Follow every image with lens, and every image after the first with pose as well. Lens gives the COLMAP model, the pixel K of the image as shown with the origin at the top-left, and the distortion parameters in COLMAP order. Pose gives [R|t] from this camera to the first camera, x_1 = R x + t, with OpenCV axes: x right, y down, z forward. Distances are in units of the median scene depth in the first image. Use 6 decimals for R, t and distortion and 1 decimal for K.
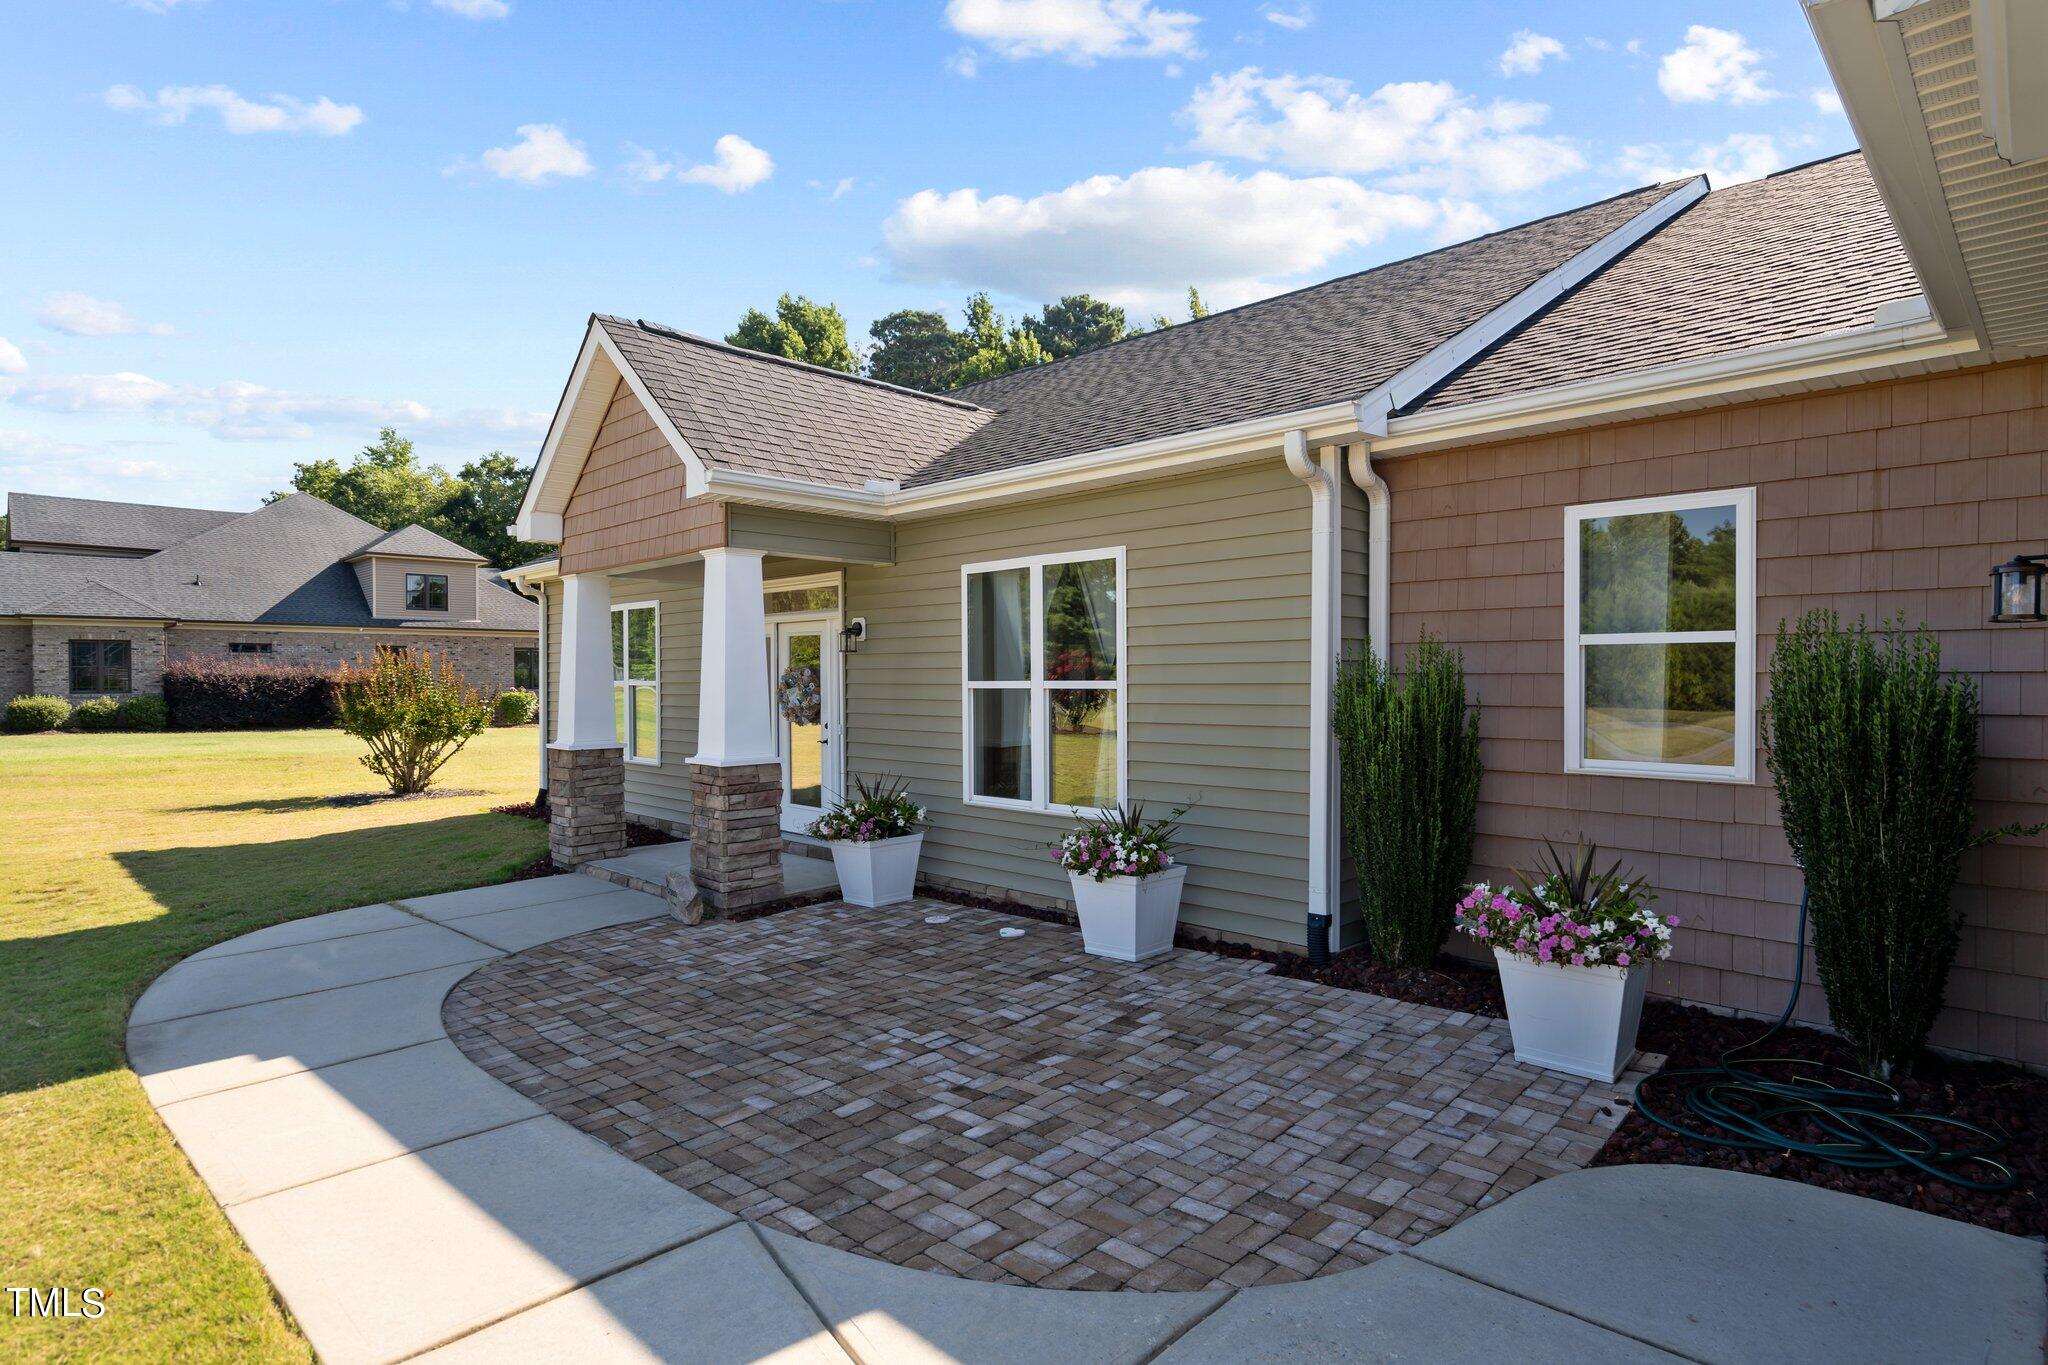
lens RADIAL K [[1062.5, 0, 1031.5], [0, 1062.5, 680.5], [0, 0, 1]] dist [0.013017, -0.001564]
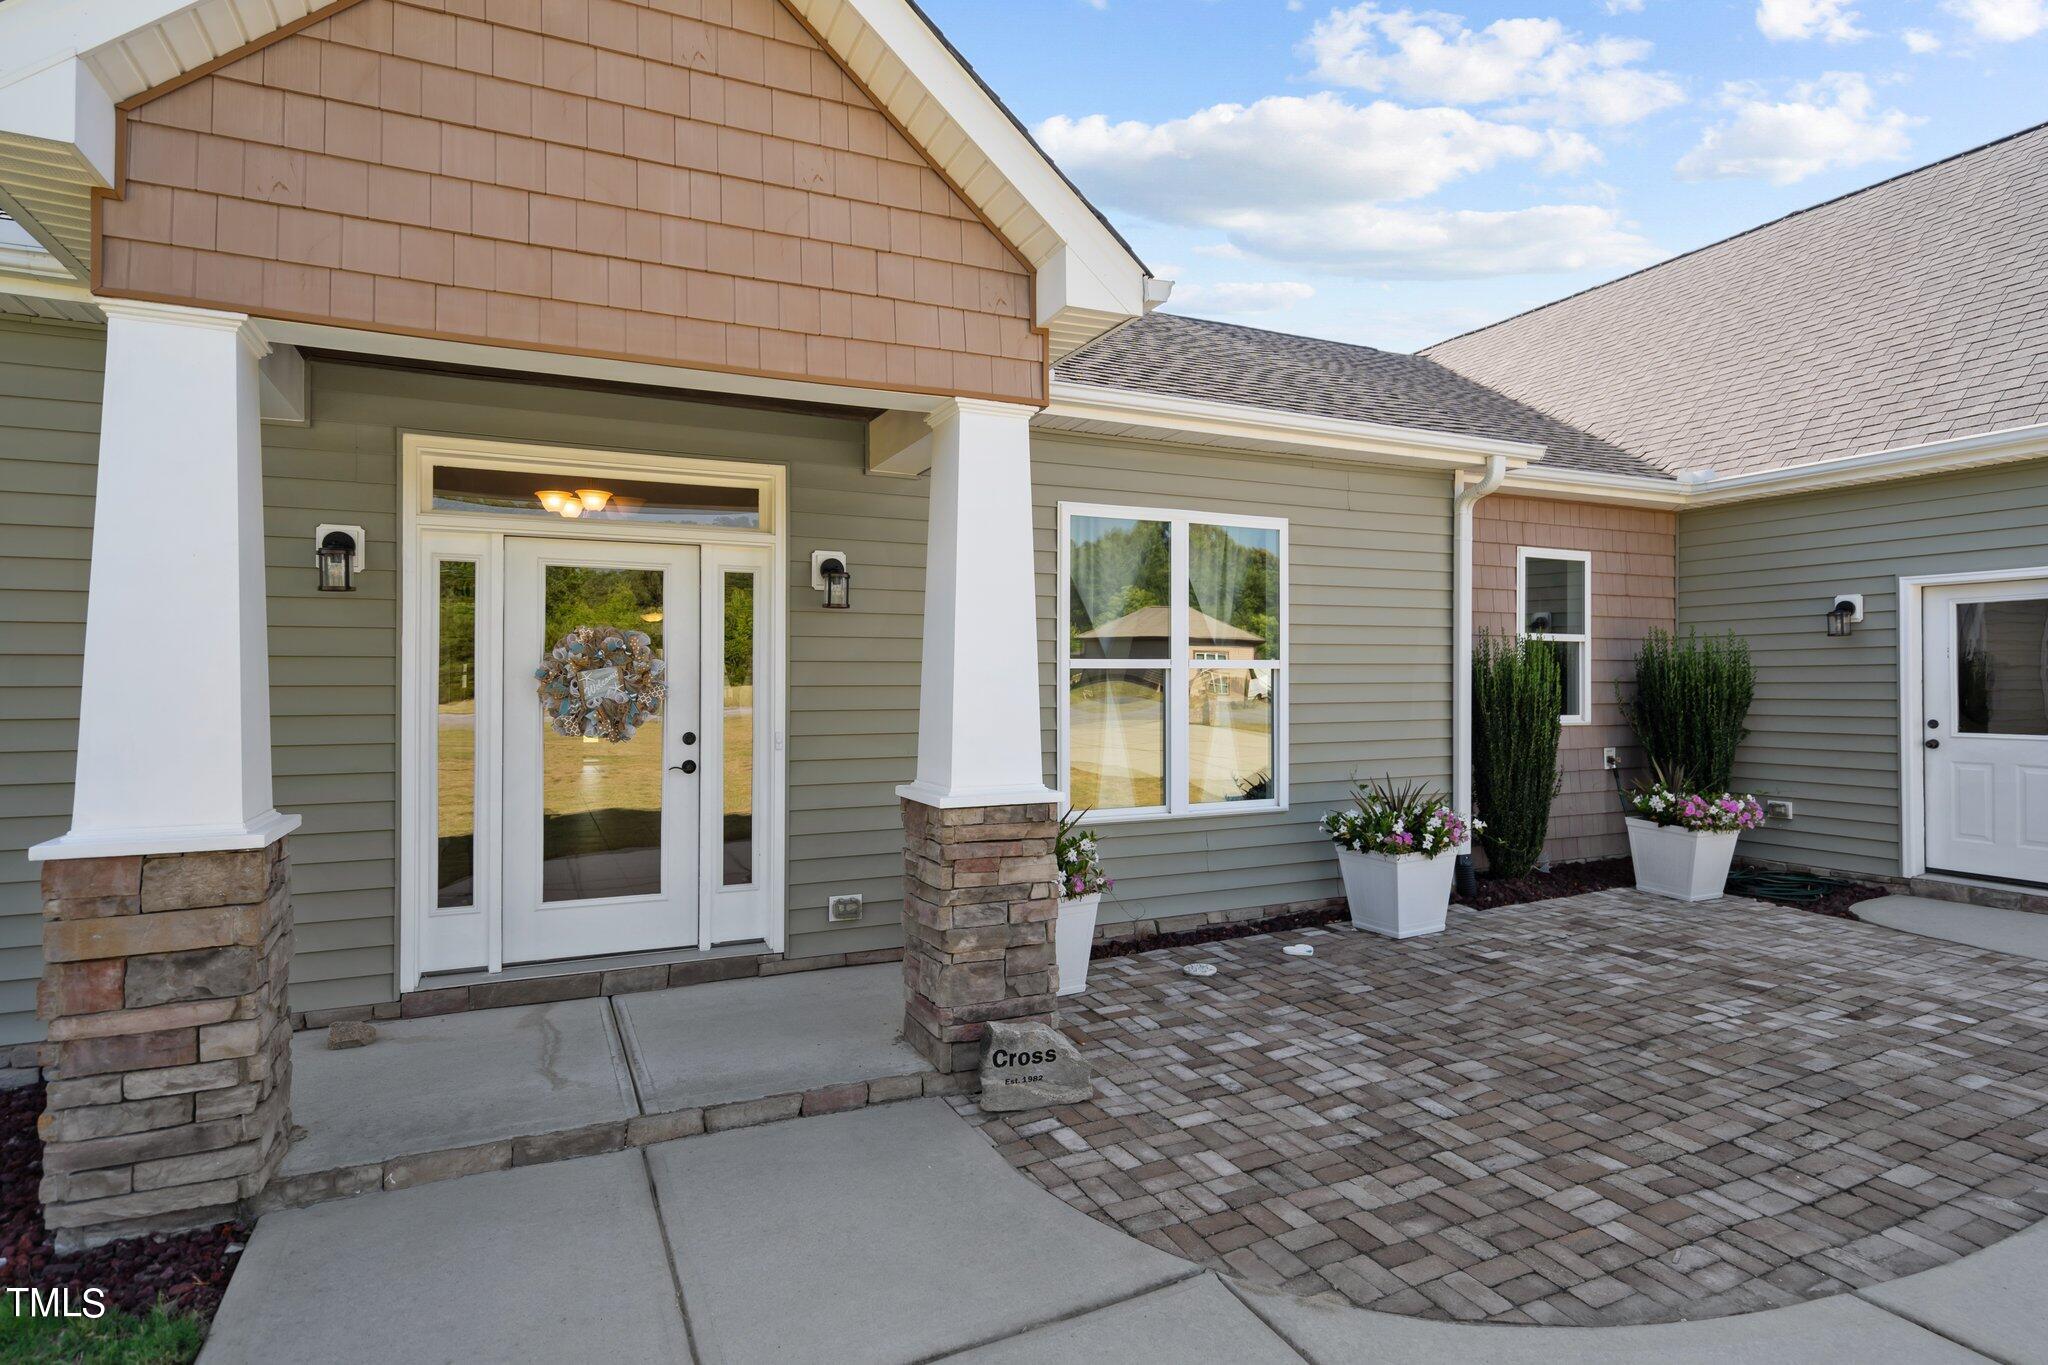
lens RADIAL K [[1062.5, 0, 1030.5], [0, 1062.5, 681.5], [0, 0, 1]] dist [0.013017, -0.001564]
pose [[0.341168, 0.003580, 0.939996, -1.037138], [0.004770, 0.999973, -0.005539, 0.027399], [-0.939990, 0.006374, 0.341142, 1.047244]]
